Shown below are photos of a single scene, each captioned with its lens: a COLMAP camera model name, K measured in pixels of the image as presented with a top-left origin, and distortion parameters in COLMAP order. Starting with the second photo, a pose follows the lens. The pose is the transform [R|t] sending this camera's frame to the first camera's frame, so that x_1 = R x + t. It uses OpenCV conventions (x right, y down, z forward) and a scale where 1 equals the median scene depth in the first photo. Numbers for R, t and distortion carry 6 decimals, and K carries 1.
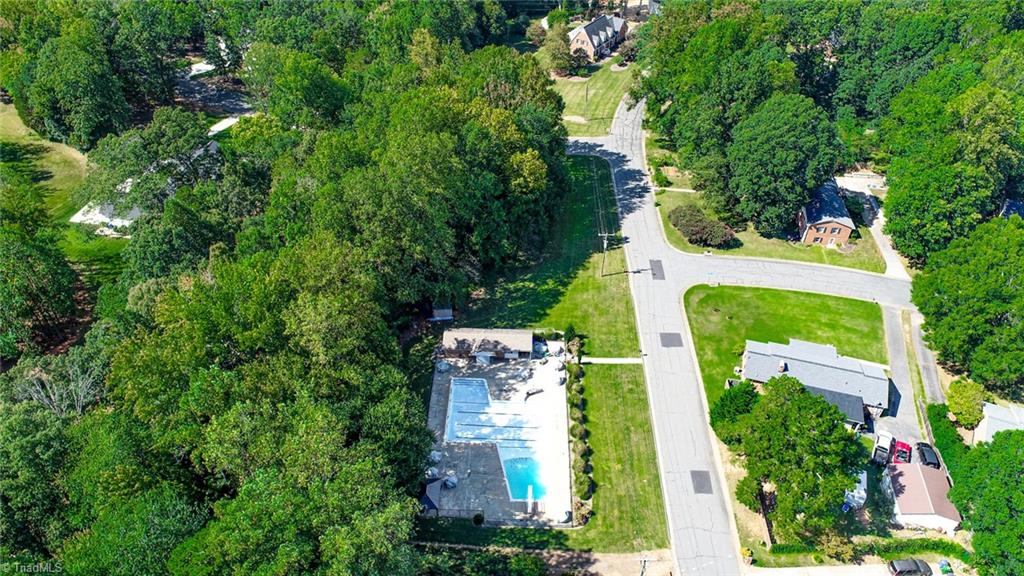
lens RADIAL K [[708.8, 0, 512.0], [0, 708.8, 288.0], [0, 0, 1]] dist [-0.006439, 0.002646]
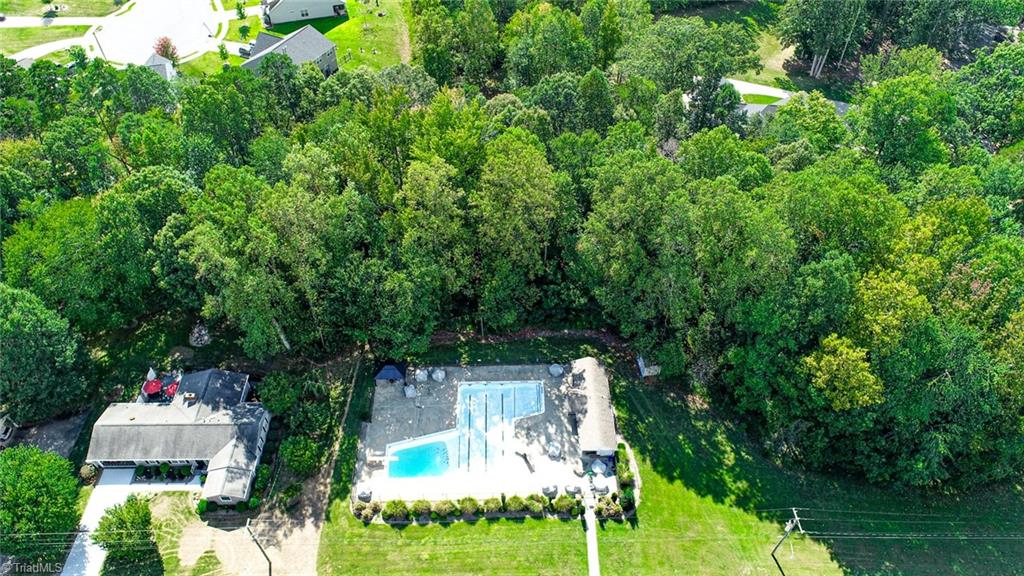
lens RADIAL K [[708.8, 0, 512.0], [0, 708.8, 288.0], [0, 0, 1]] dist [-0.006439, 0.002646]
pose [[0.048002, 0.721821, -0.690413, 0.464148], [-0.663396, 0.539781, 0.518212, -0.391830], [0.746728, 0.433142, 0.504763, 0.462732]]
